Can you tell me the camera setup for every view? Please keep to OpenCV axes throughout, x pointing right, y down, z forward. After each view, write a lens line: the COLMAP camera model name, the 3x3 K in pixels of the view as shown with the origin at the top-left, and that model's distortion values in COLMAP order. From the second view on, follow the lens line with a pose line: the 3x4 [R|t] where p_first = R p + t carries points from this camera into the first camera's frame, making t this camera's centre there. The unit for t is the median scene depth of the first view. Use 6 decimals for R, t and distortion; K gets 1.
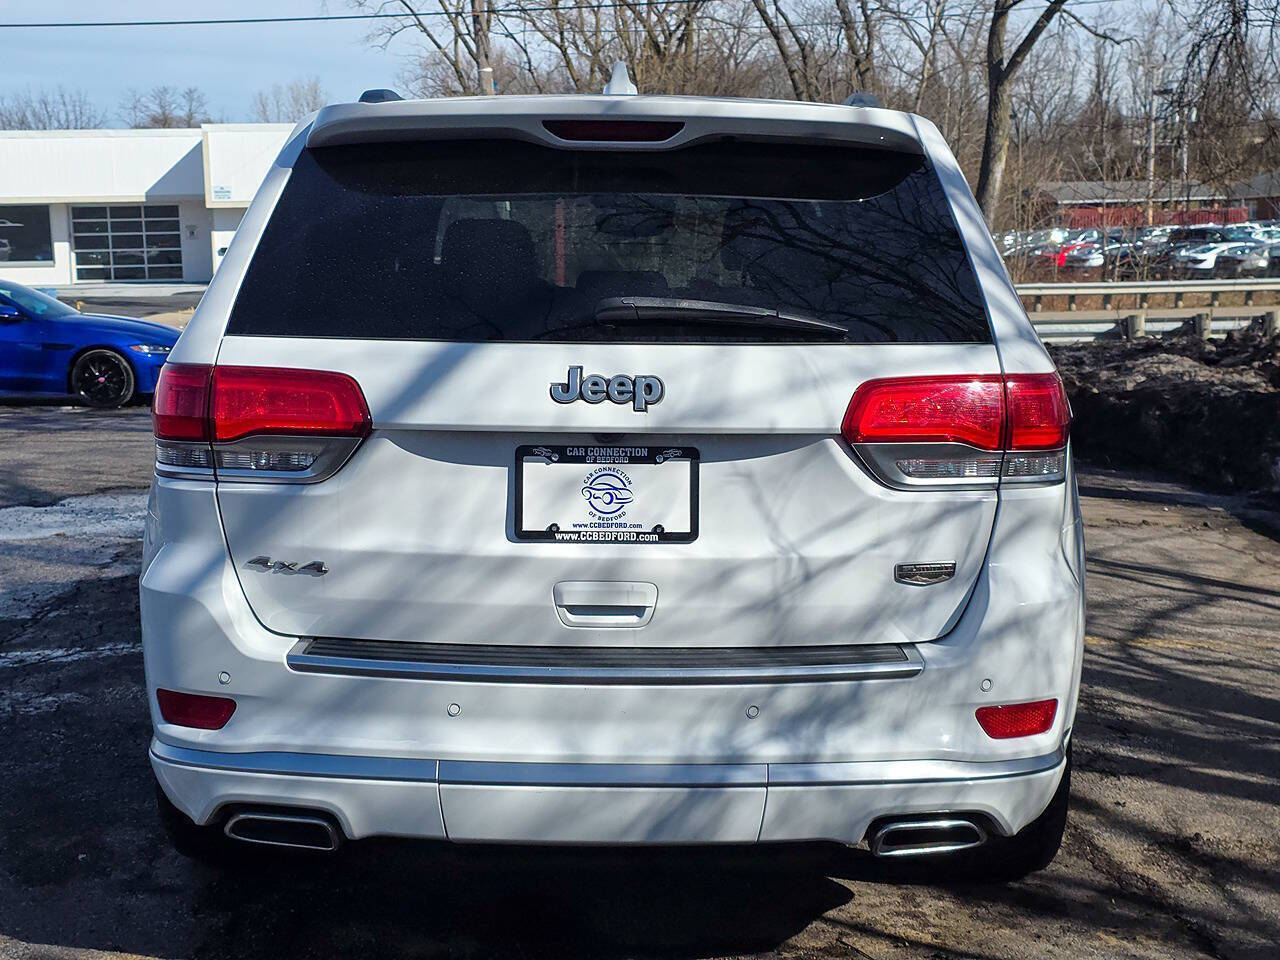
lens RADIAL K [[1737.7, 0, 640.0], [0, 1737.7, 480.0], [0, 0, 1]] dist [0.222039, -0.706946]
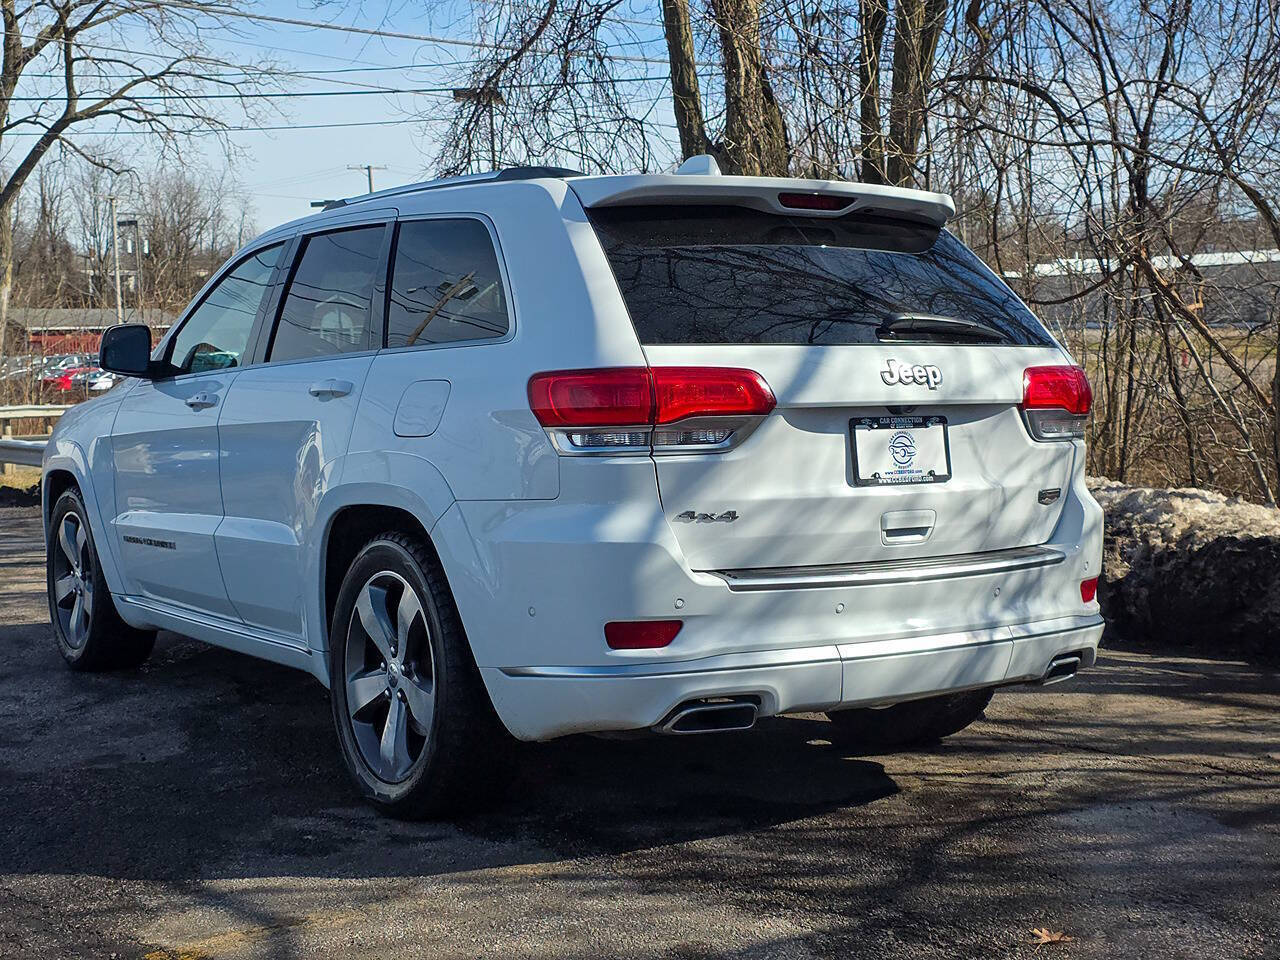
lens RADIAL K [[1737.7, 0, 640.0], [0, 1737.7, 480.0], [0, 0, 1]] dist [0.222039, -0.706946]
pose [[0.825663, -0.046615, 0.562235, -0.998956], [0.087860, 0.995046, -0.046527, 0.079907], [-0.557281, 0.087814, 0.825668, -0.060296]]
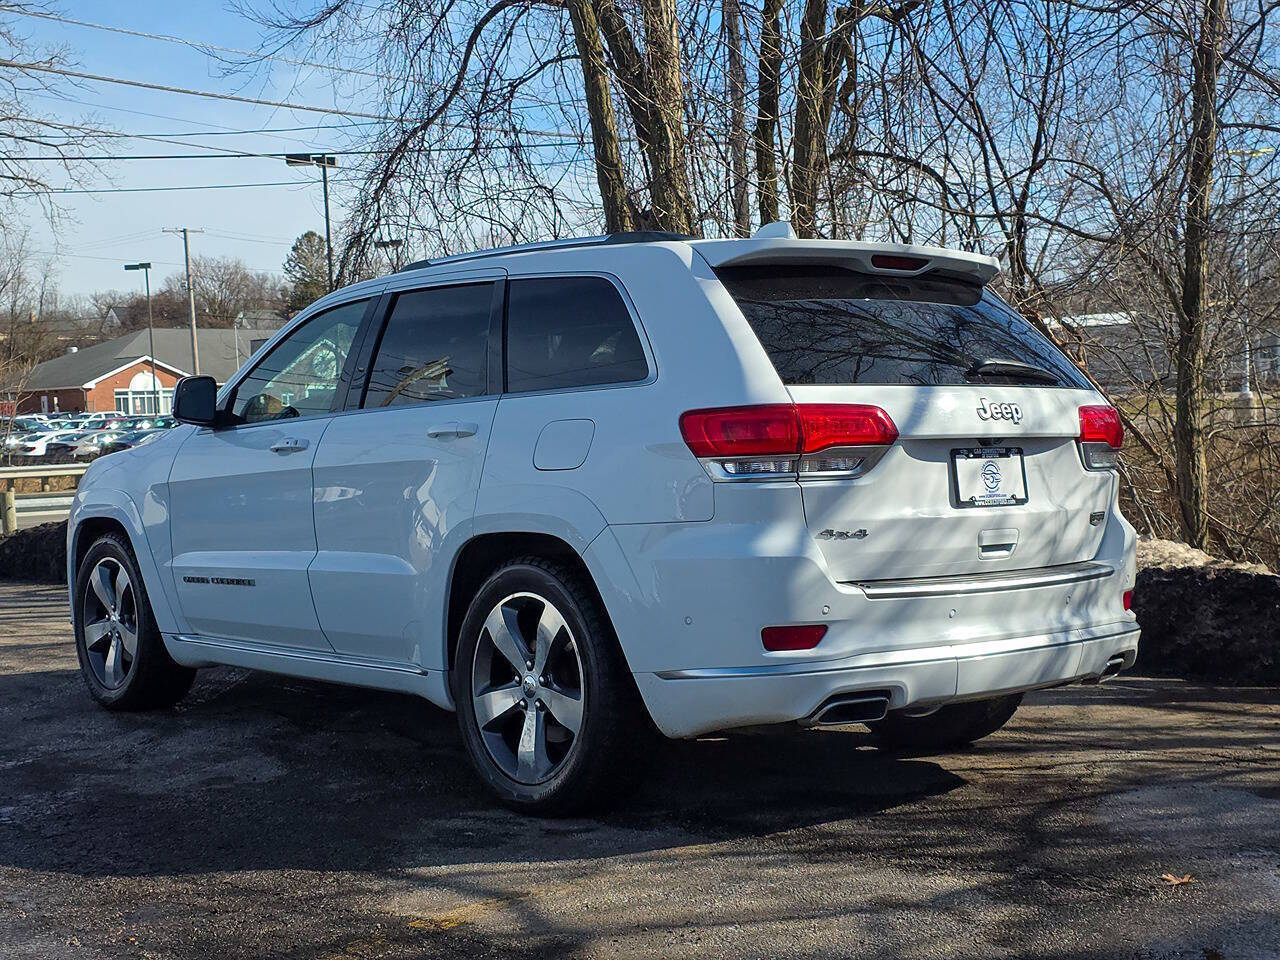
lens RADIAL K [[1735.0, 0, 660.7], [0, 1735.0, 468.7], [0, 0, 1]] dist [0.207977, -0.625814]
pose [[0.750589, -0.028993, 0.660133, -1.335858], [0.106567, 0.991270, -0.077633, 0.094927], [-0.652120, 0.128619, 0.747126, -0.029485]]
